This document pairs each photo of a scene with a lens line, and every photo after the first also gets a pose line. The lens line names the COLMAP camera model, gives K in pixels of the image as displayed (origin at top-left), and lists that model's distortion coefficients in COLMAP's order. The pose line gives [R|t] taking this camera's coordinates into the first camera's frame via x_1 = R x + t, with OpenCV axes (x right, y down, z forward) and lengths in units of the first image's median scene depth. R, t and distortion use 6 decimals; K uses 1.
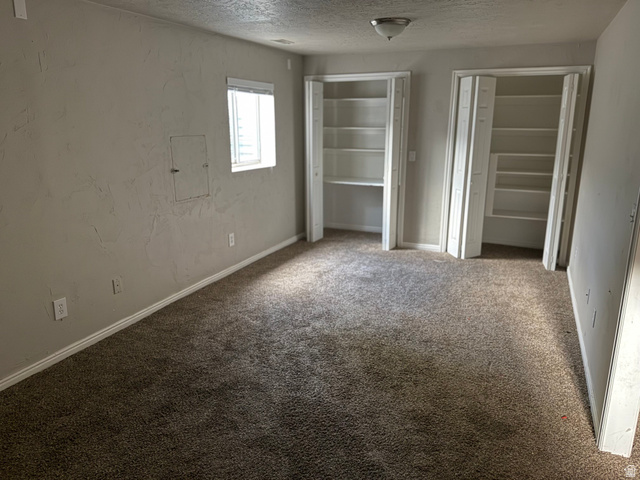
lens RADIAL K [[469.7, 0, 320.0], [0, 469.7, 240.0], [0, 0, 1]] dist [-0.000756, -0.000294]
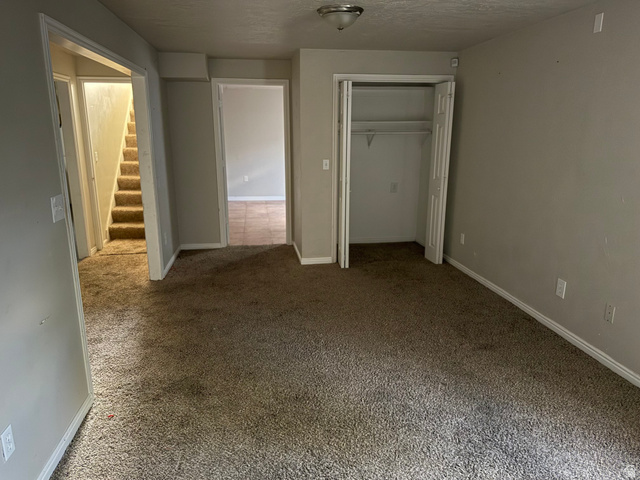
lens RADIAL K [[444.0, 0, 320.0], [0, 444.0, 240.0], [0, 0, 1]] dist [-0.000188, -0.000153]
pose [[-0.843295, 0.128614, -0.521836, 0.344298], [-0.131273, 0.892246, 0.432046, -0.246417], [0.521173, 0.432846, -0.735543, 1.026809]]
